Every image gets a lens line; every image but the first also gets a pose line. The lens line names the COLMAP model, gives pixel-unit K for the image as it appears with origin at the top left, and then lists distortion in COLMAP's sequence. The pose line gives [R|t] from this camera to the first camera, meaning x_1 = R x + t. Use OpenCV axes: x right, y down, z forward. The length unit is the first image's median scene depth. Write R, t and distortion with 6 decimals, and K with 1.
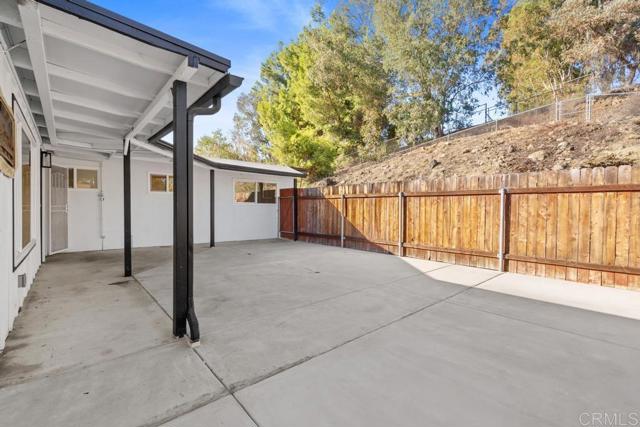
lens RADIAL K [[295.4, 0, 317.8], [0, 295.4, 211.8], [0, 0, 1]] dist [-0.004775, -0.000200]
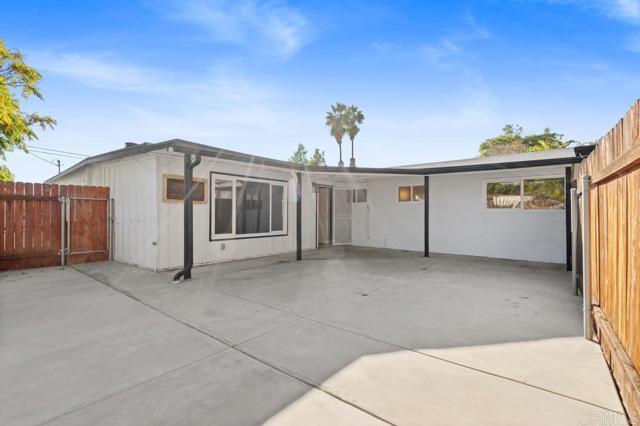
lens RADIAL K [[295.4, 0, 317.8], [0, 295.4, 211.3], [0, 0, 1]] dist [-0.004775, -0.000200]
pose [[0.153859, -0.016053, -0.987962, 0.556331], [-0.010329, 0.999787, -0.017854, -0.007229], [0.988039, 0.012951, 0.153660, 0.521980]]
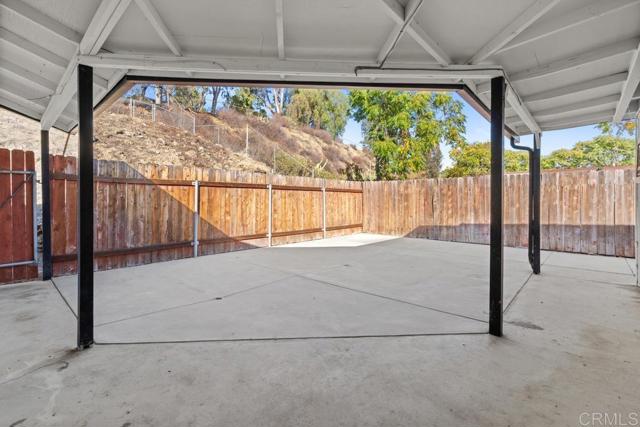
lens RADIAL K [[295.4, 0, 317.8], [0, 295.4, 211.8], [0, 0, 1]] dist [-0.004775, -0.000200]
pose [[-0.122731, -0.047980, 0.991279, -0.687090], [0.009286, 0.998731, 0.049491, -0.018277], [-0.992397, 0.015279, -0.122130, 0.865387]]
